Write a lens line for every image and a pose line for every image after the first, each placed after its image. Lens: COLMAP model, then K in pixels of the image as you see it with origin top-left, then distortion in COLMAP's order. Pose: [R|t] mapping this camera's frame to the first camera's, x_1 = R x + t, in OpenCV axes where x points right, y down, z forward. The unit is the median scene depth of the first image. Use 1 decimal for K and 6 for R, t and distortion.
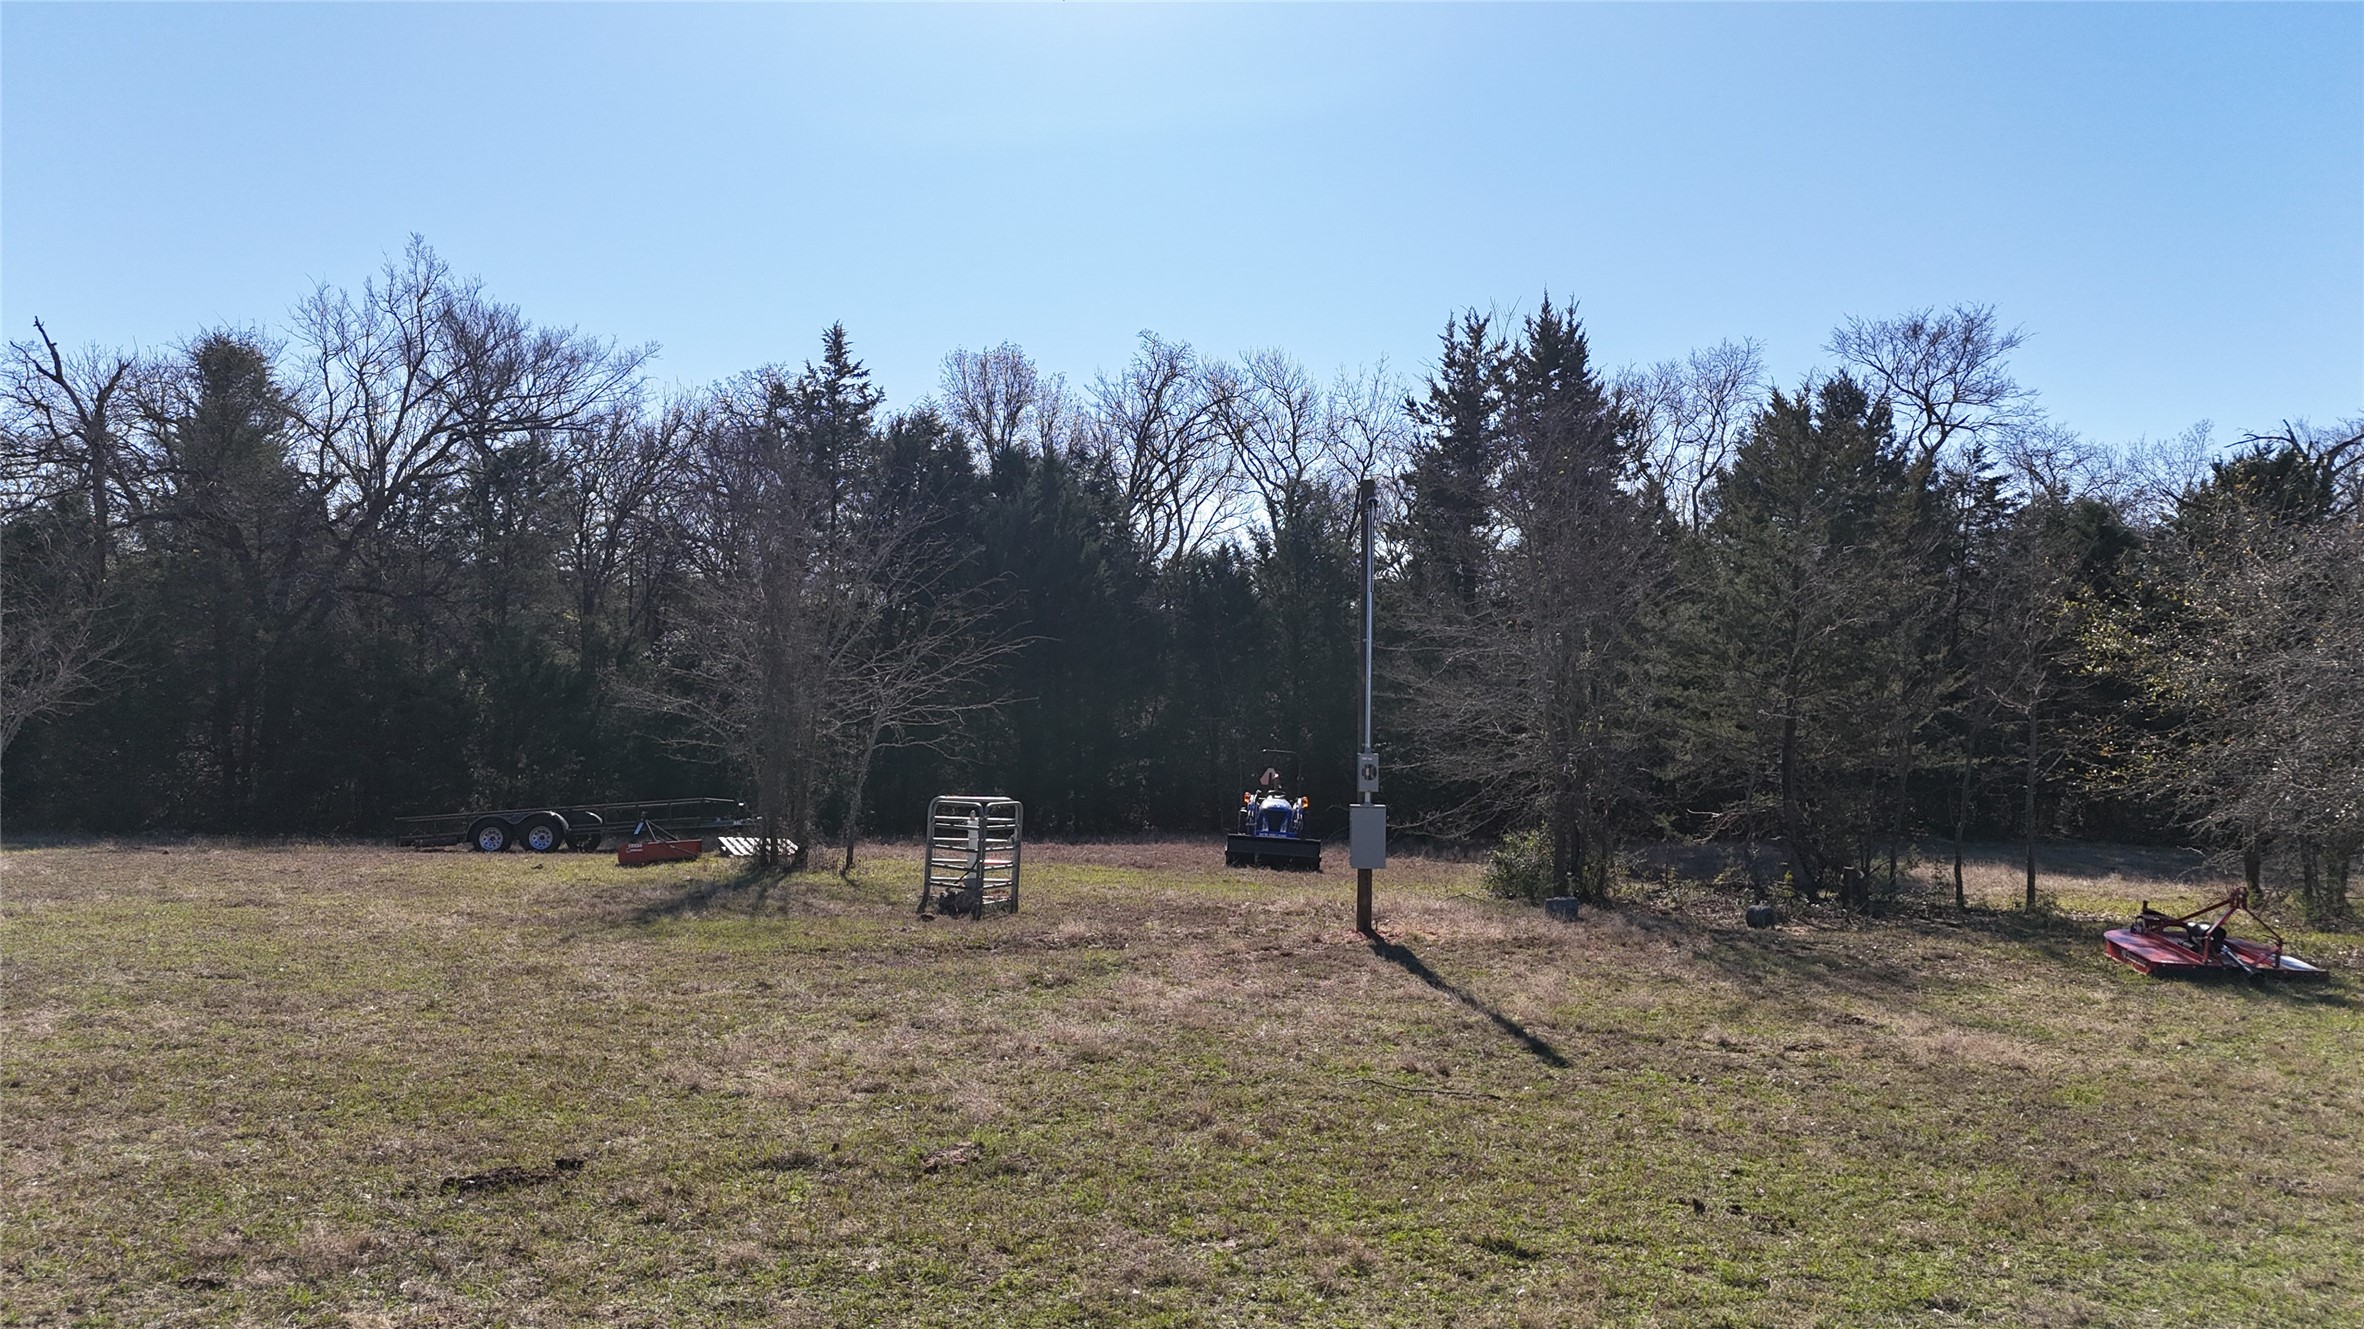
lens RADIAL K [[1722.3, 0, 1178.7], [0, 1722.3, 664.5], [0, 0, 1]] dist [0.057160, -0.047458]
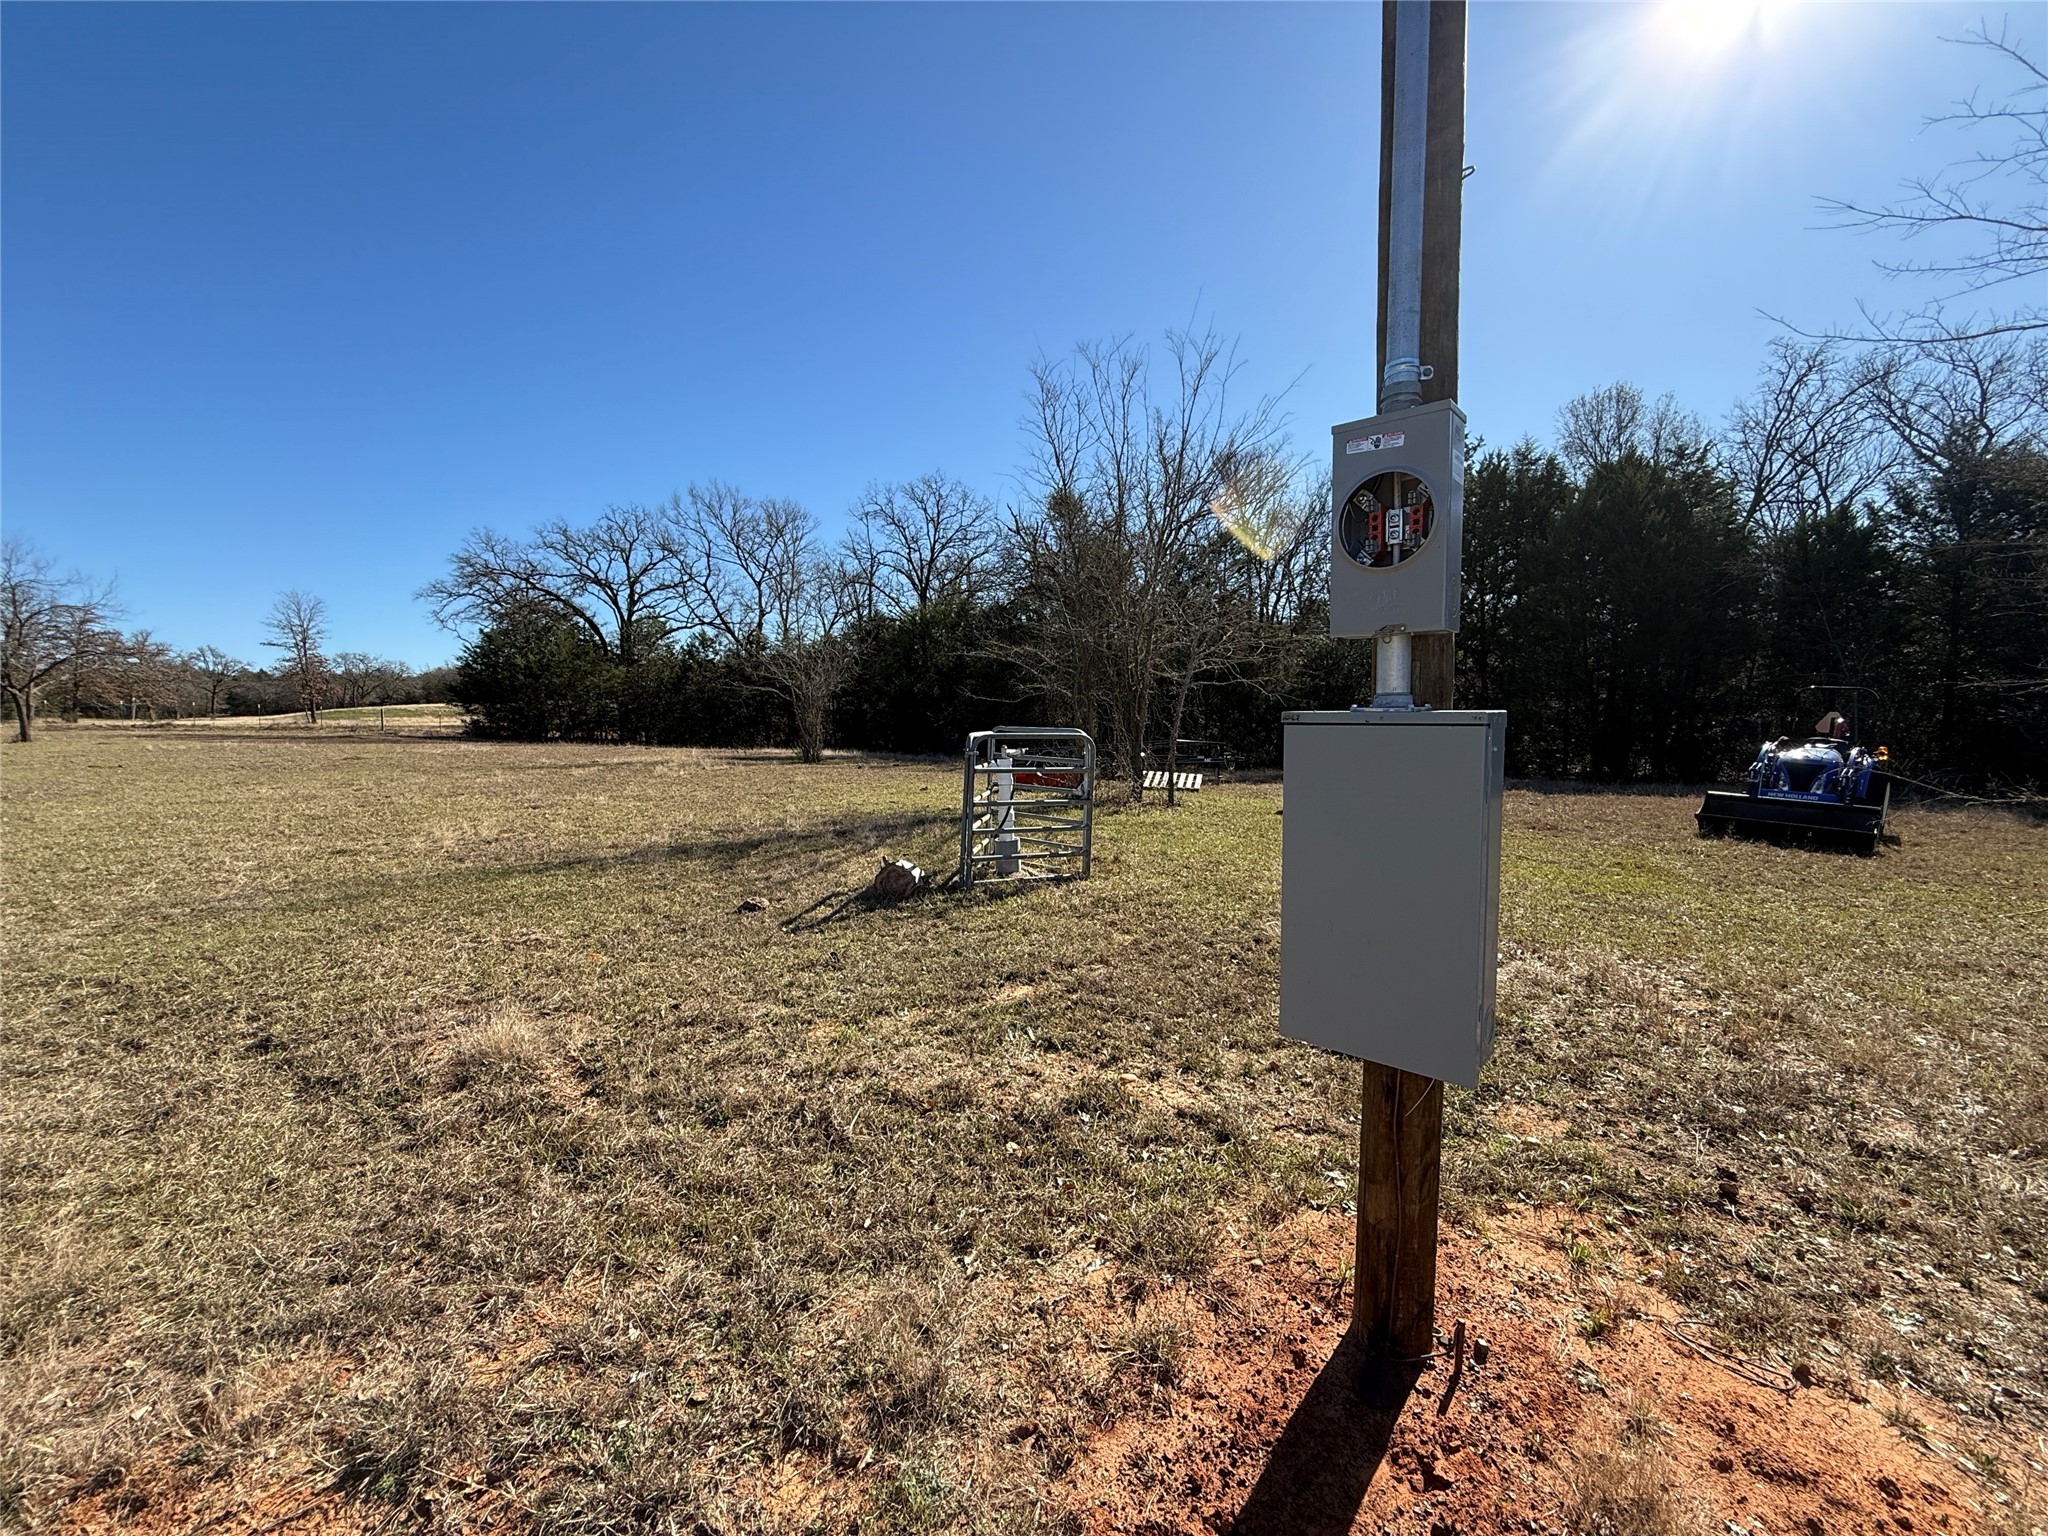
lens RADIAL K [[812.9, 0, 1018.8], [0, 812.9, 762.2], [0, 0, 1]] dist [0.000625, 0.000238]
pose [[0.680658, 0.029118, -0.732022, 0.090211], [0.039357, 0.996314, 0.076226, 0.048765], [0.731543, -0.080694, 0.677003, 0.567873]]
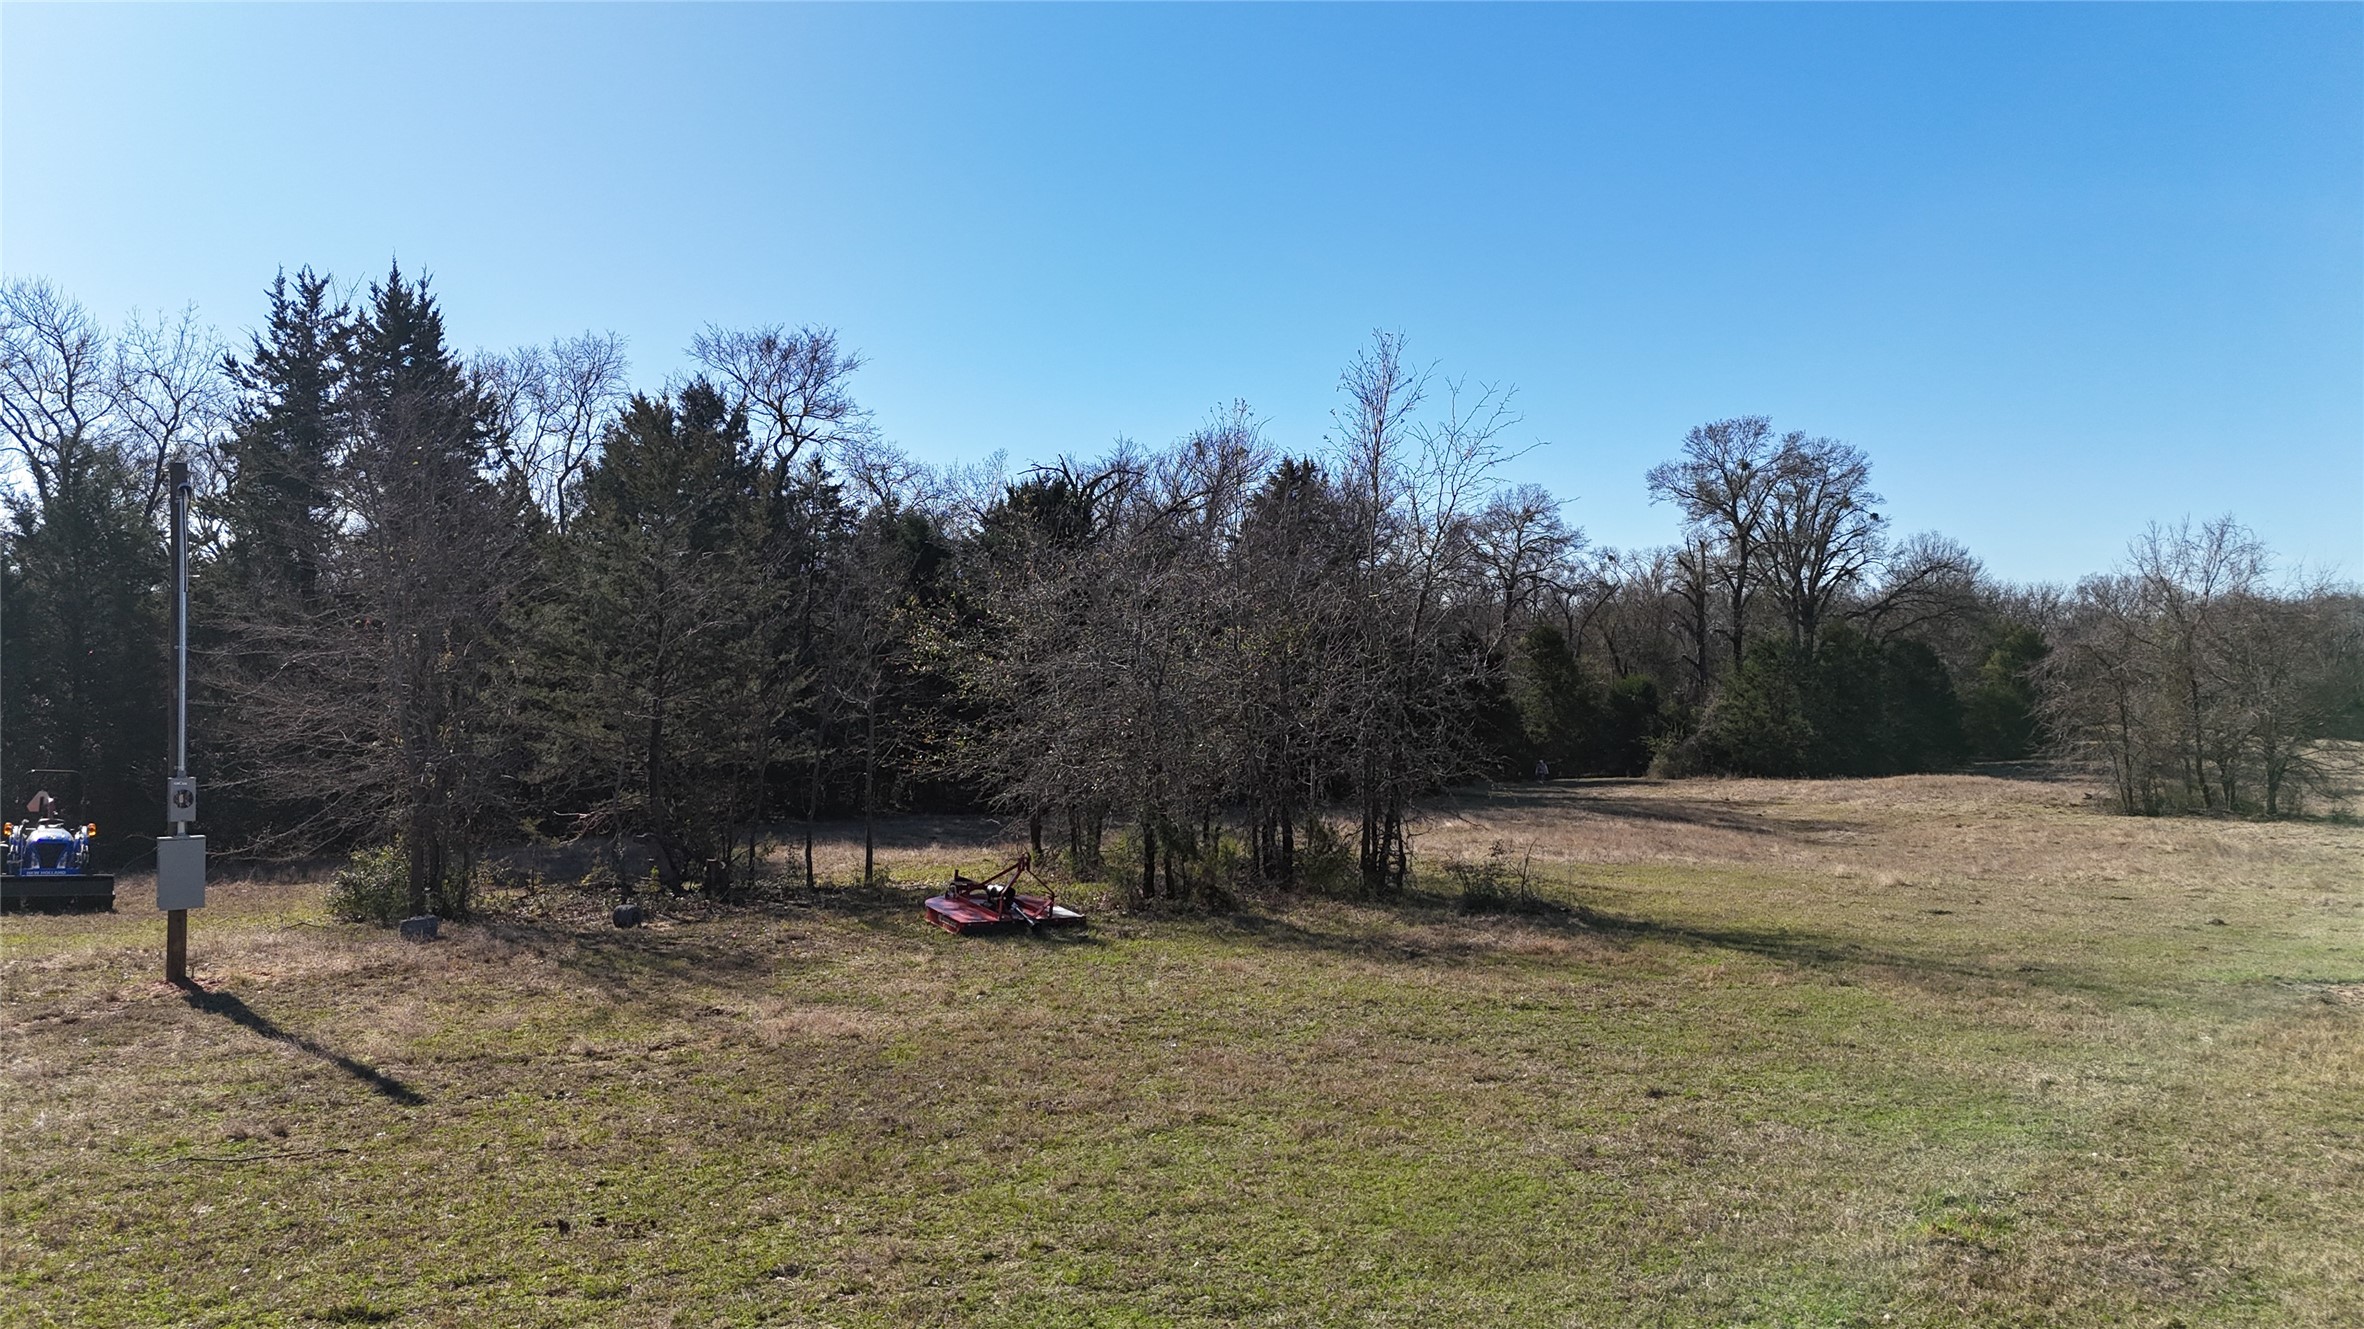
lens RADIAL K [[1722.3, 0, 1180.0], [0, 1722.3, 663.5], [0, 0, 1]] dist [0.057160, -0.047458]
pose [[0.806652, -0.006035, 0.590995, -0.003024], [0.002599, 0.999974, 0.006663, -0.007099], [-0.591020, -0.003838, 0.806647, -0.010625]]
